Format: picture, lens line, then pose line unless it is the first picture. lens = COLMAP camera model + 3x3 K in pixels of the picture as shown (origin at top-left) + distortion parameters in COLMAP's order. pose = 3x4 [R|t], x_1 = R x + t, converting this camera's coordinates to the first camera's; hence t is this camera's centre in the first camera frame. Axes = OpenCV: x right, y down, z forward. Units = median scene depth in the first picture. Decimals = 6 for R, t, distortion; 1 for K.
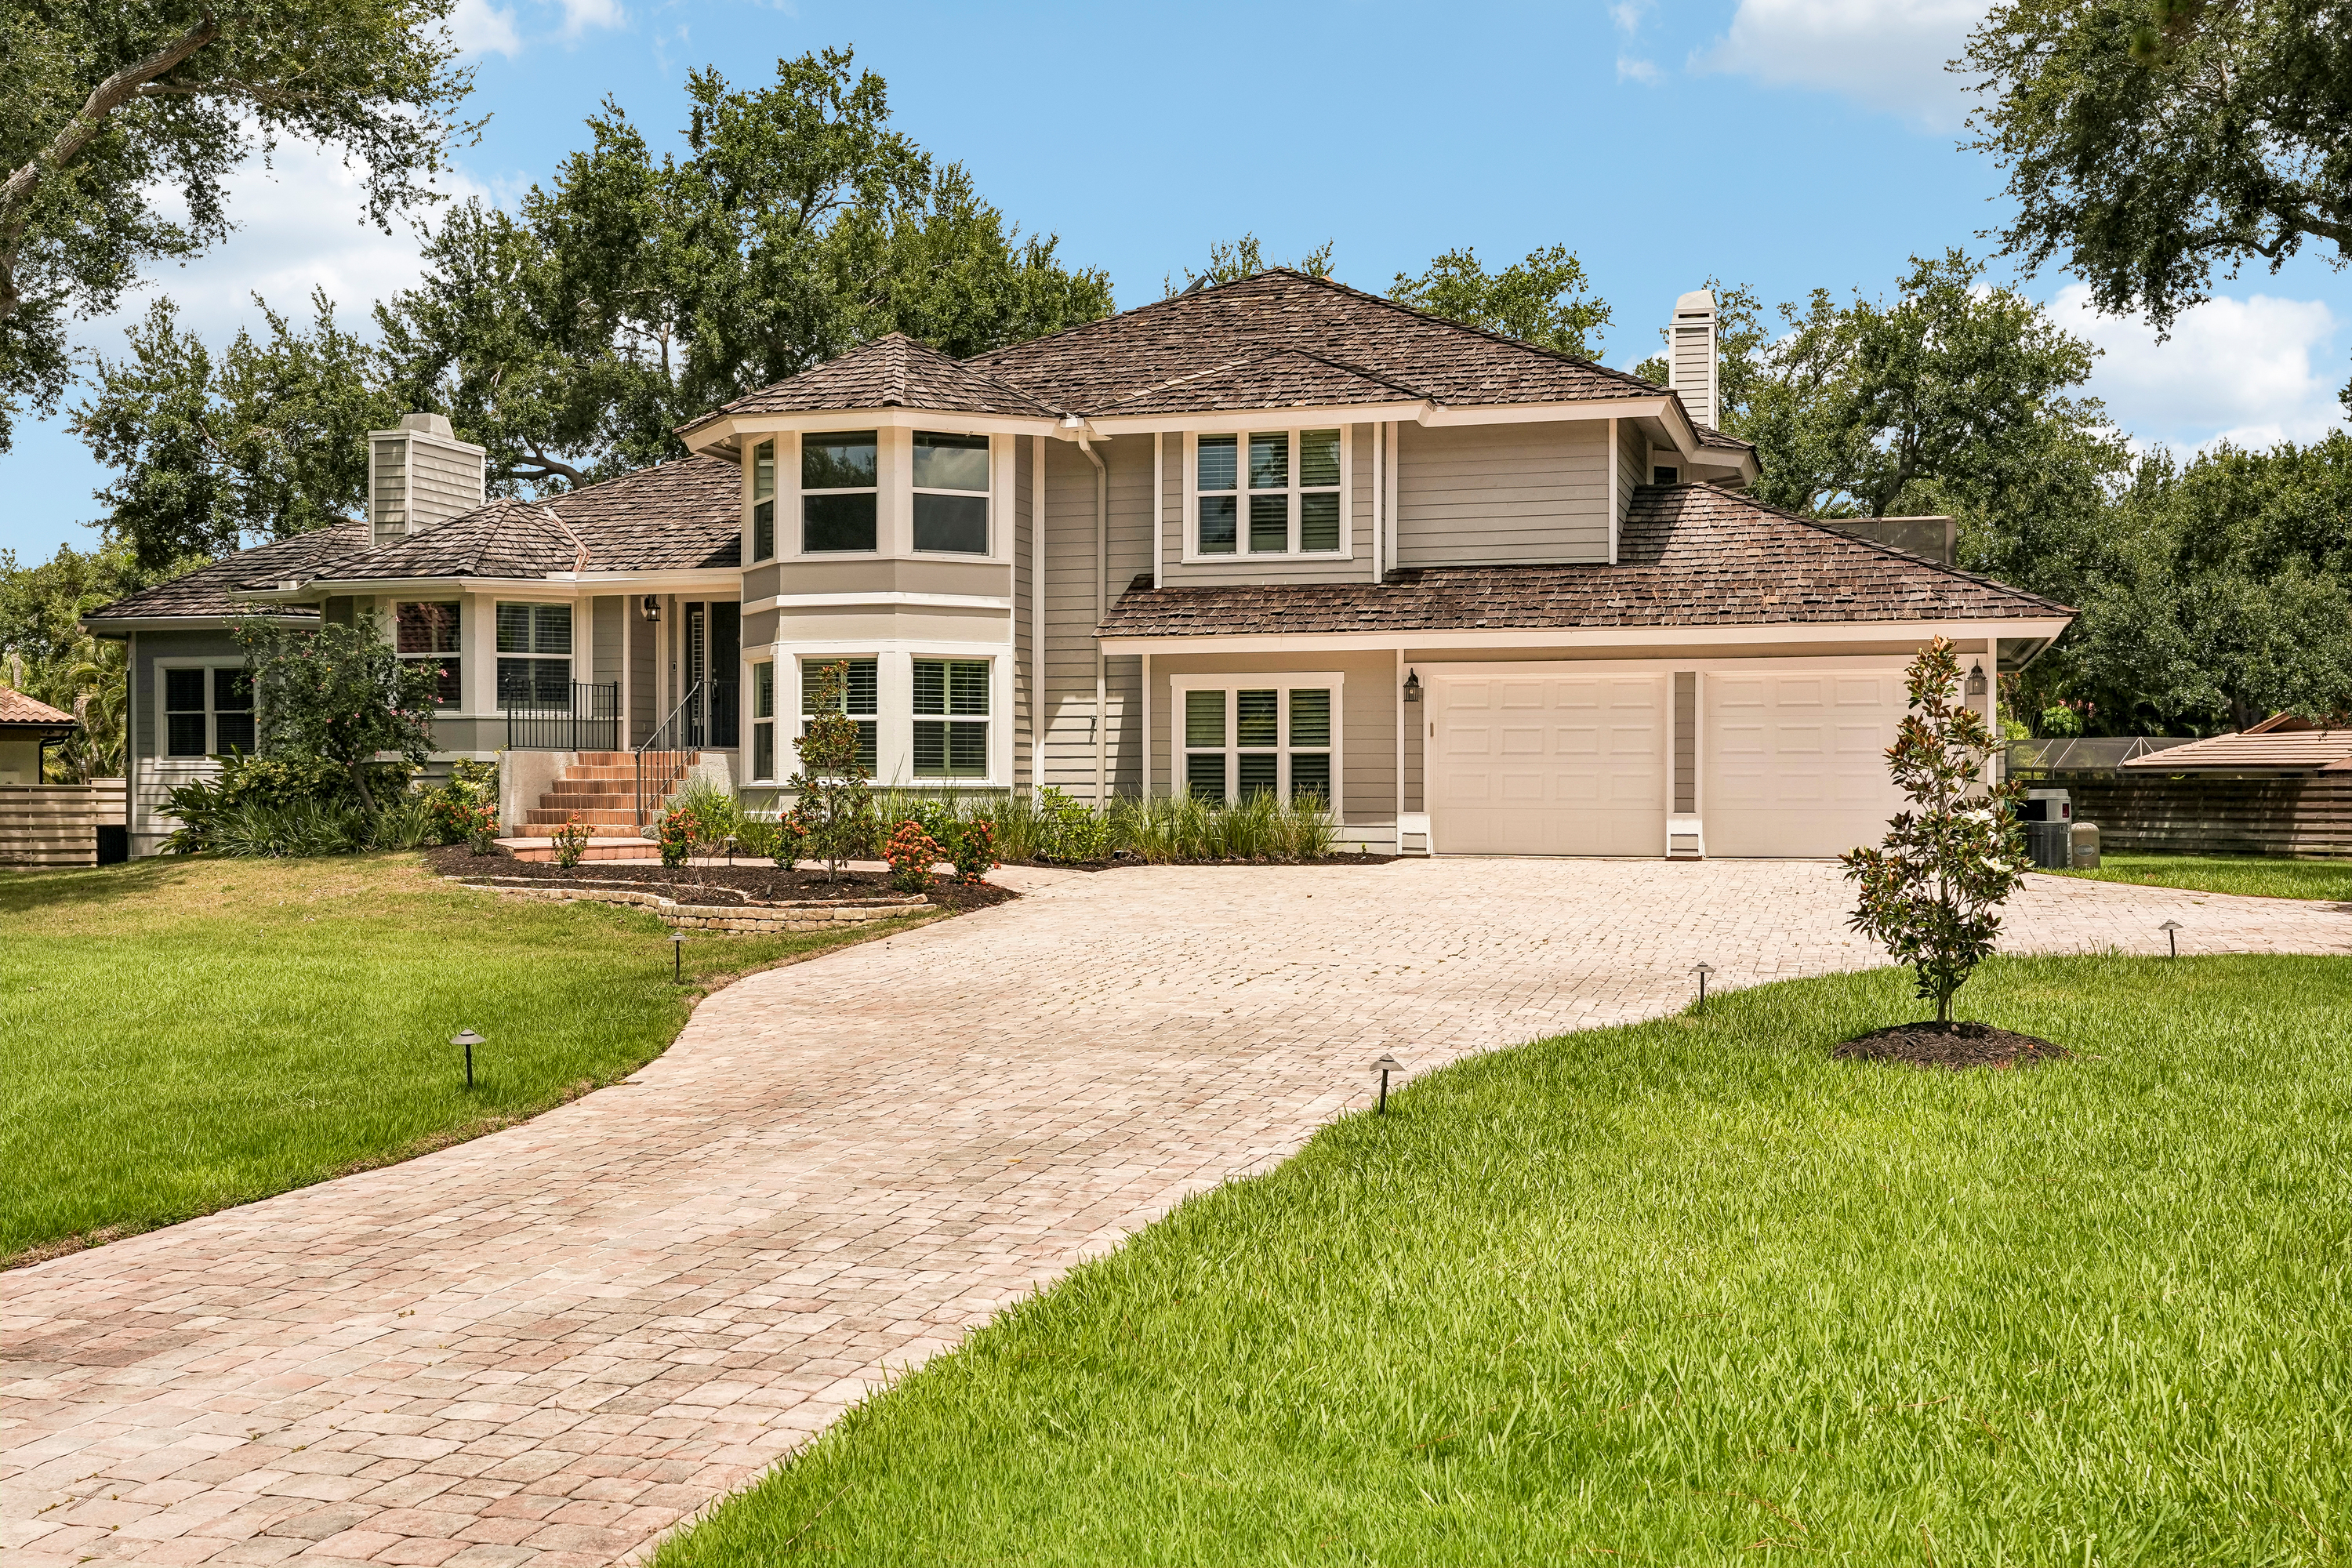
lens RADIAL K [[2358.1, 0, 1165.7], [0, 2358.1, 786.1], [0, 0, 1]] dist [0.023355, 0.000000]
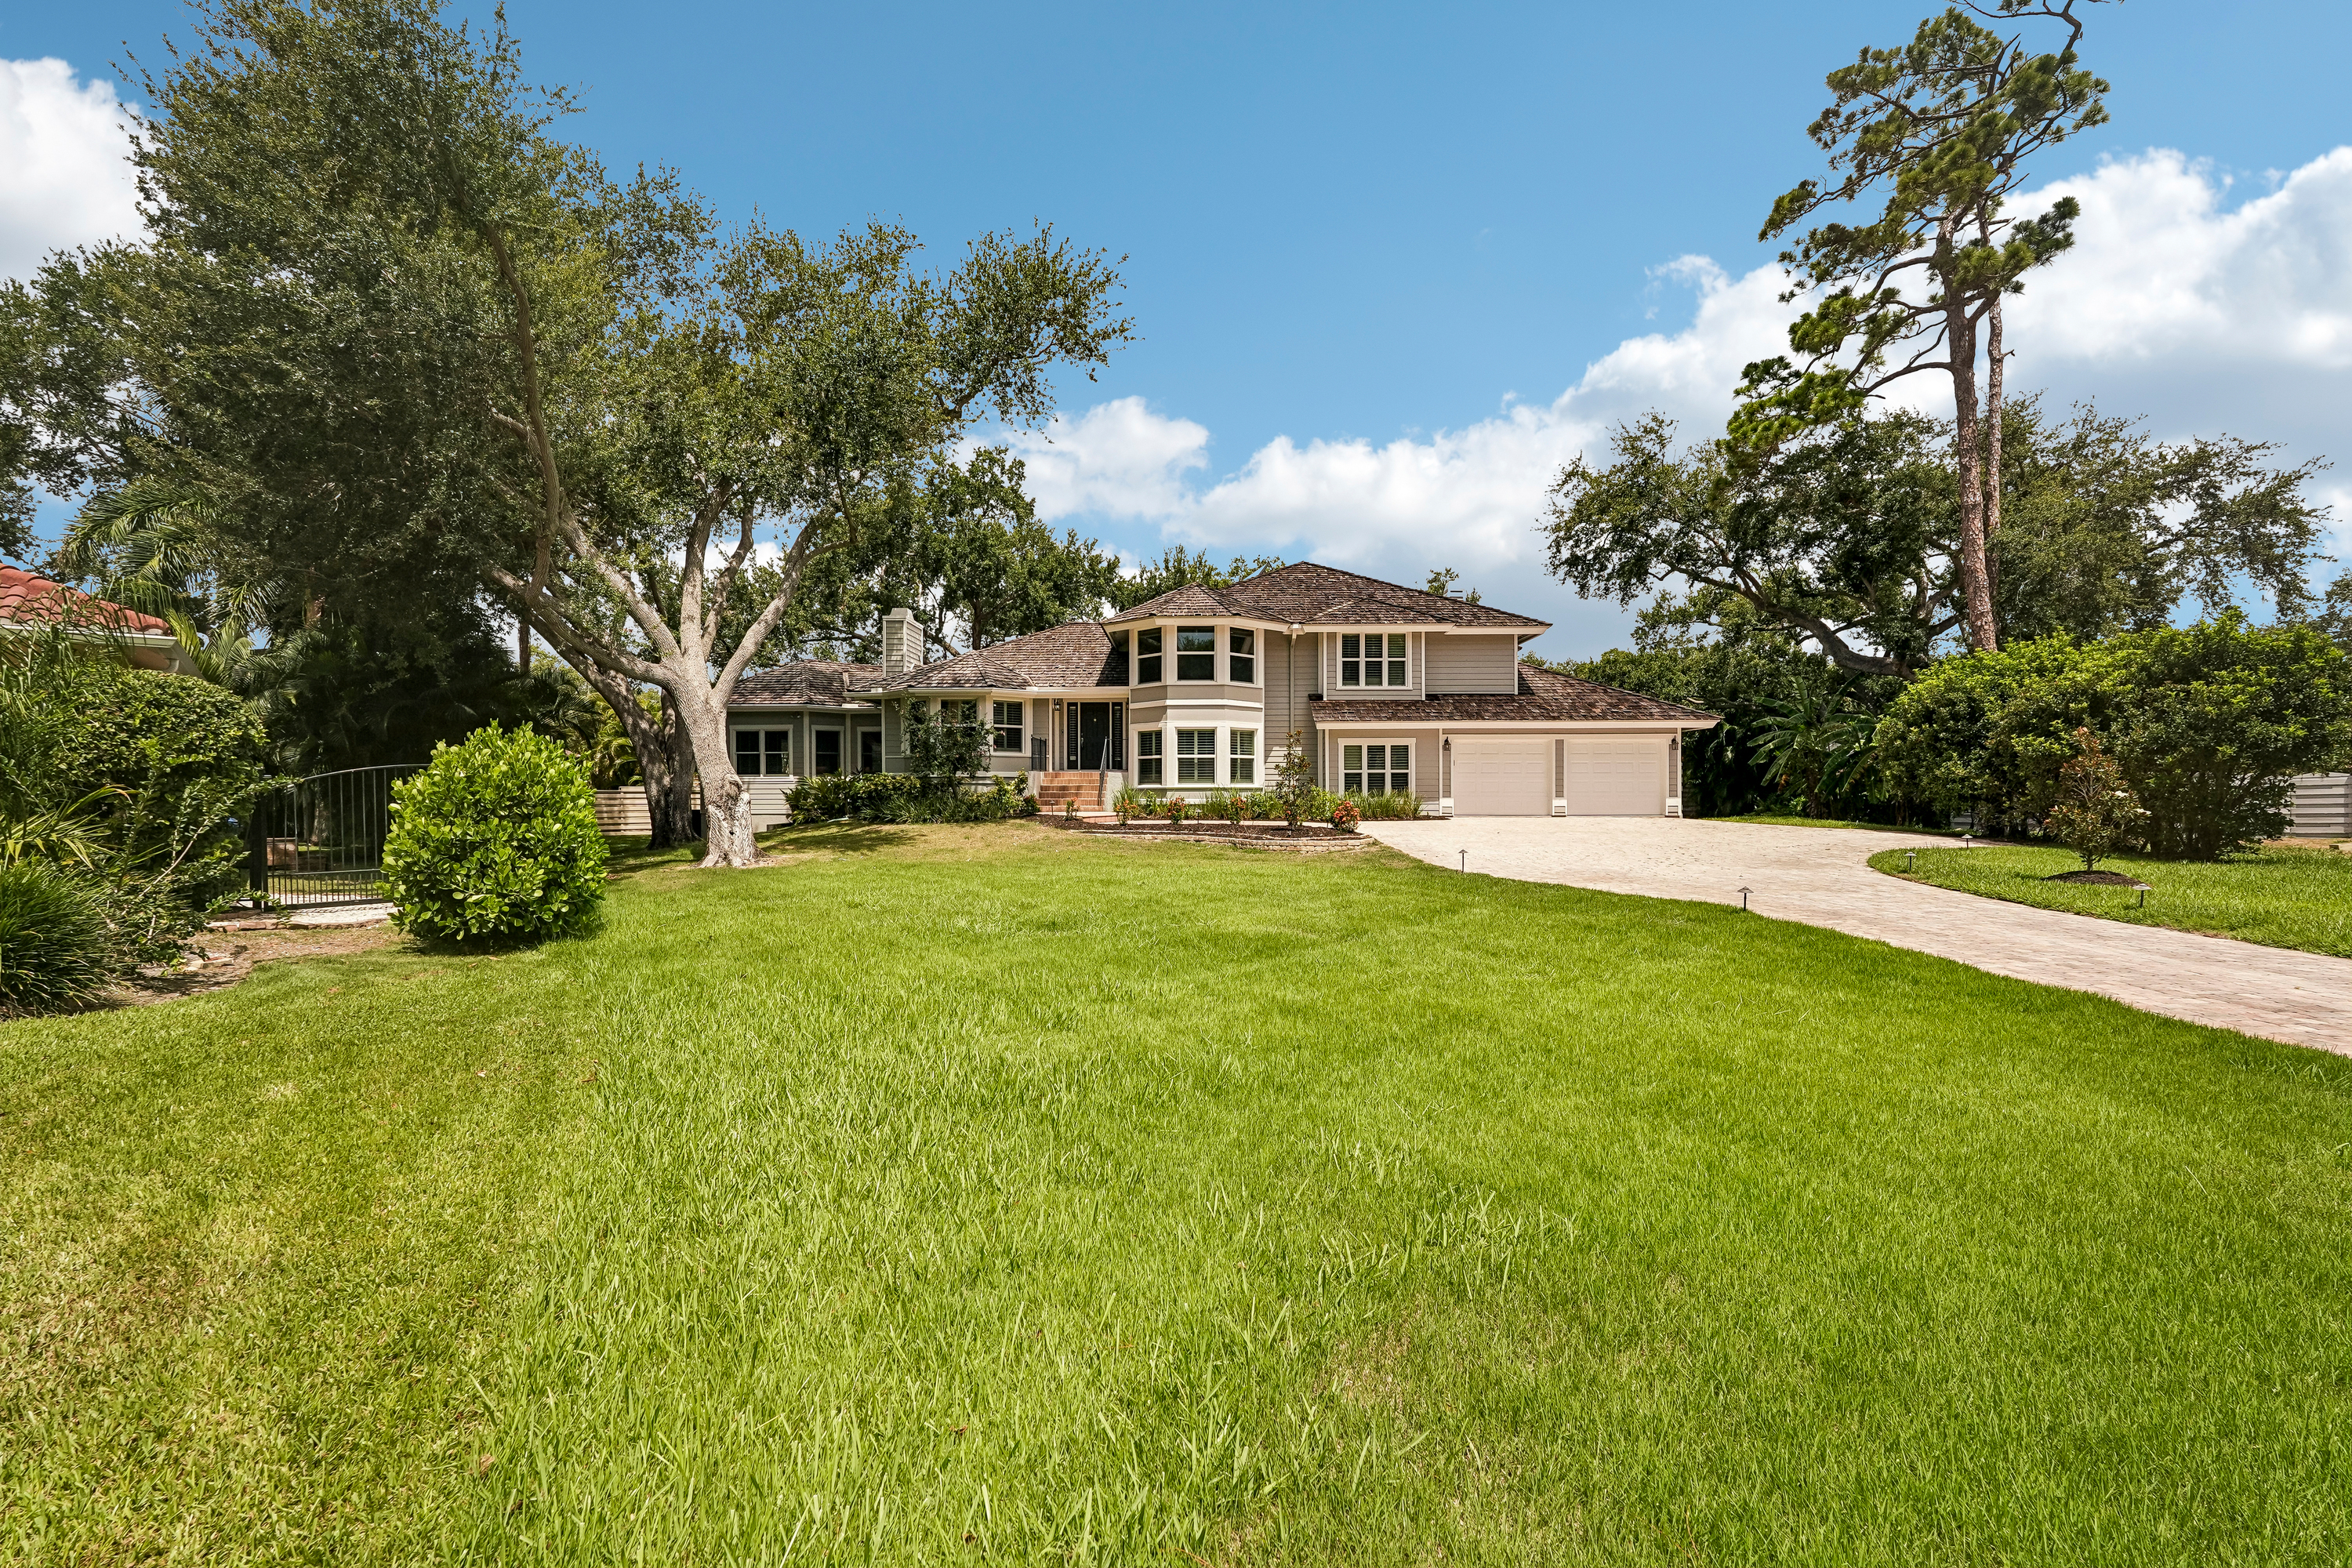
lens RADIAL K [[1042.6, 0, 1196.6], [0, 1042.6, 788.1], [0, 0, 1]] dist [-0.003687, 0.002726]
pose [[0.959851, -0.002349, 0.280502, -0.408450], [0.003030, 0.999993, -0.001995, 0.002775], [-0.280495, 0.002765, 0.959851, 0.068102]]
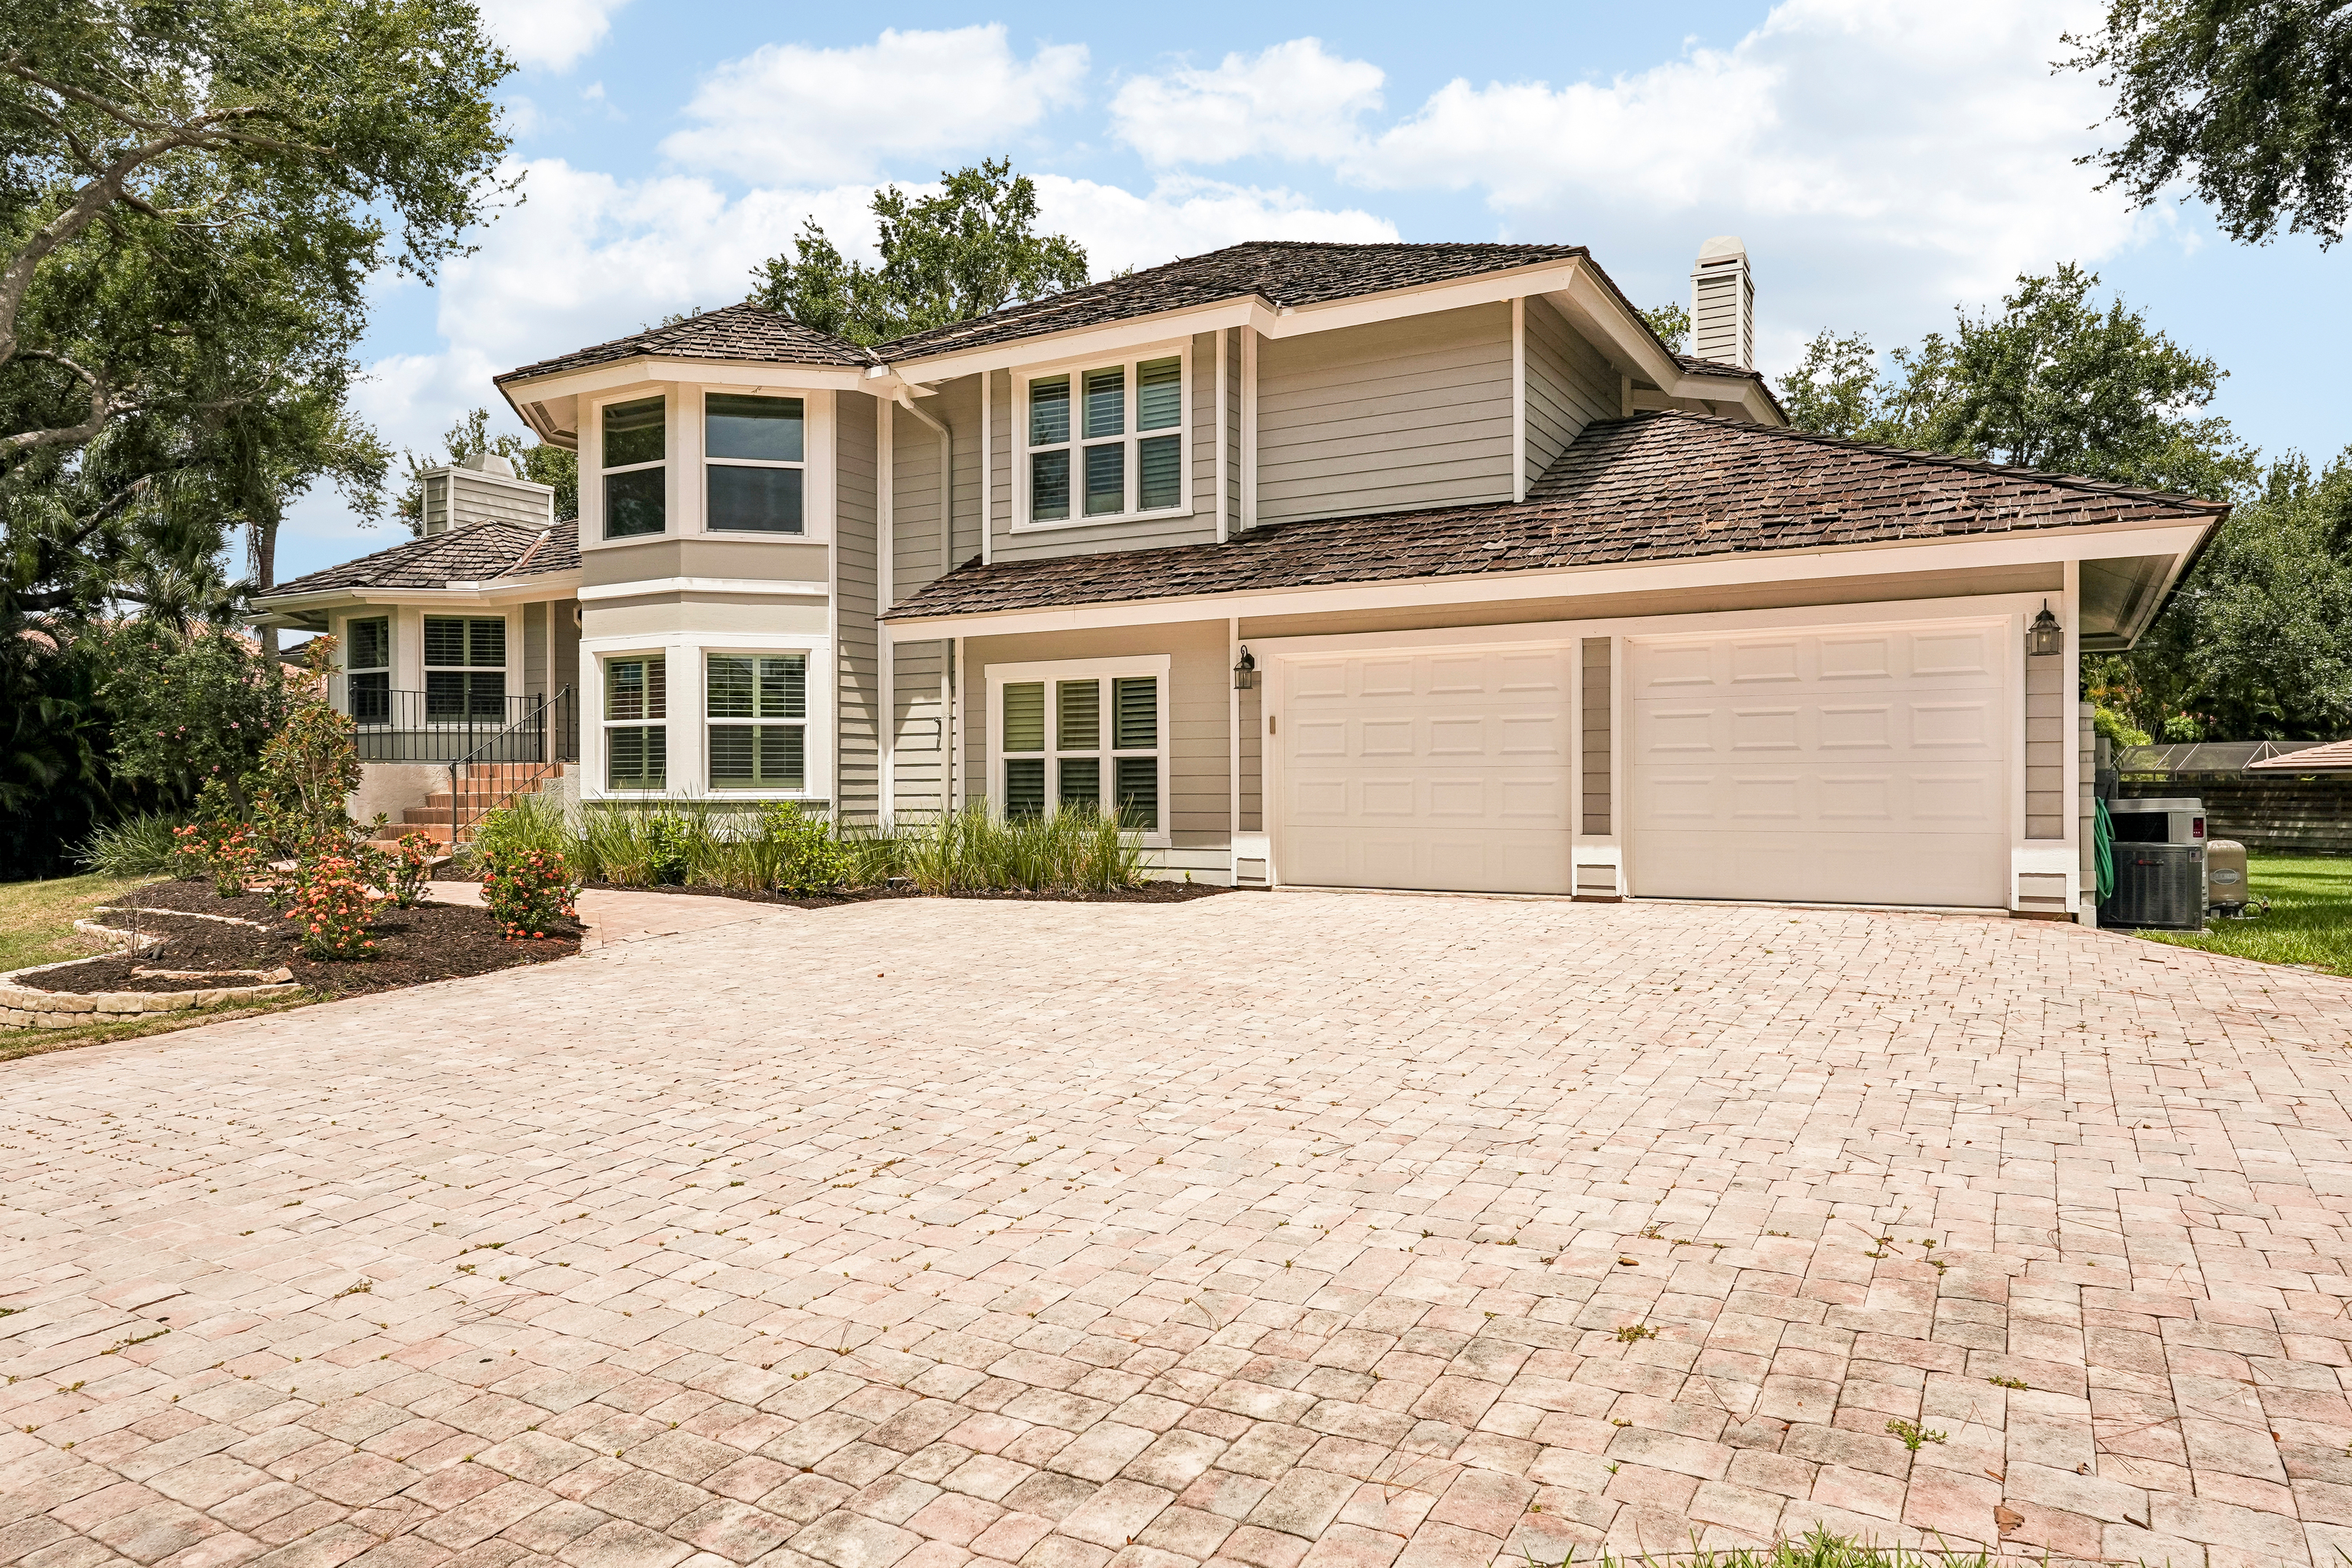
lens RADIAL K [[1539.9, 0, 1135.2], [0, 1539.9, 791.2], [0, 0, 1]] dist [0.006885, 0.000446]
pose [[0.972876, -0.004117, -0.231291, 0.177780], [0.004568, 0.999989, 0.001416, -0.003066], [0.231283, -0.002435, 0.972884, 0.476919]]
